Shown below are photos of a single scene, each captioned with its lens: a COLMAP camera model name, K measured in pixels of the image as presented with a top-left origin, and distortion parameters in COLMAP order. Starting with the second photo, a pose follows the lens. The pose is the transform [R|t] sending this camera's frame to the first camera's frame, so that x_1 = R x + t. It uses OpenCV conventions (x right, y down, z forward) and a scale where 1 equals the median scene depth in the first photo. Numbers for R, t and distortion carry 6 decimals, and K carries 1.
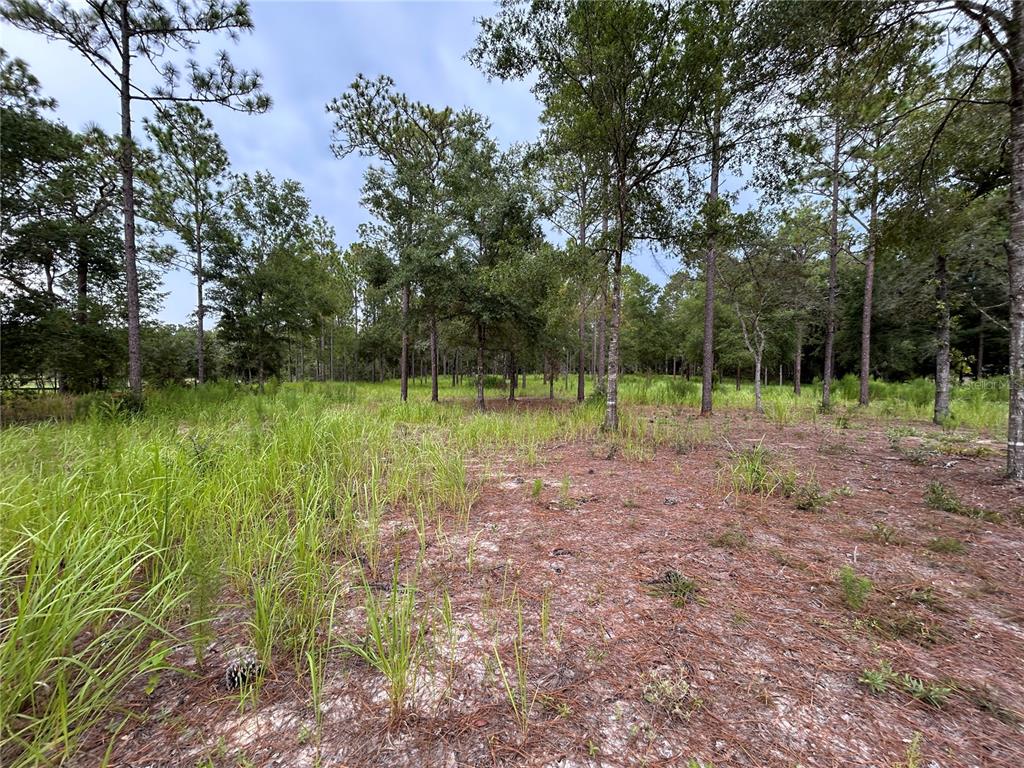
lens RADIAL K [[412.5, 0, 510.1], [0, 412.5, 385.6], [0, 0, 1]] dist [0.002356, 0.000006]
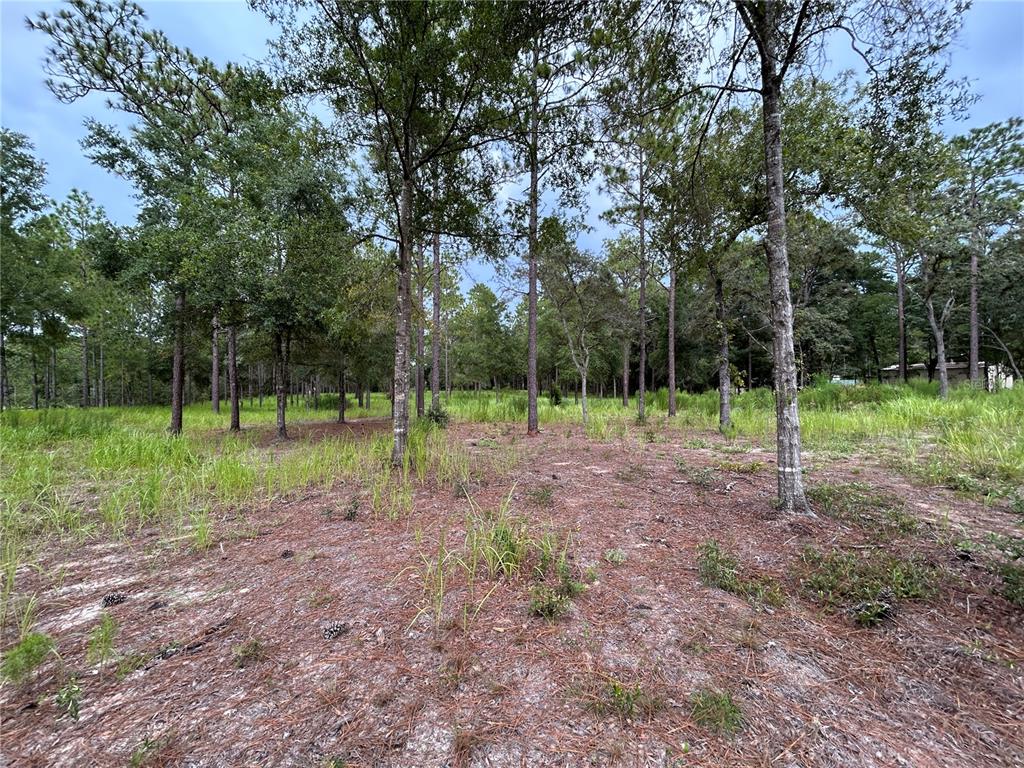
lens RADIAL K [[412.5, 0, 510.0], [0, 412.5, 387.2], [0, 0, 1]] dist [0.002356, 0.000006]
pose [[0.948547, -0.015024, 0.316280, 0.087889], [0.026423, 0.999146, -0.031781, -0.004481], [-0.315532, 0.038503, 0.948133, 0.077155]]
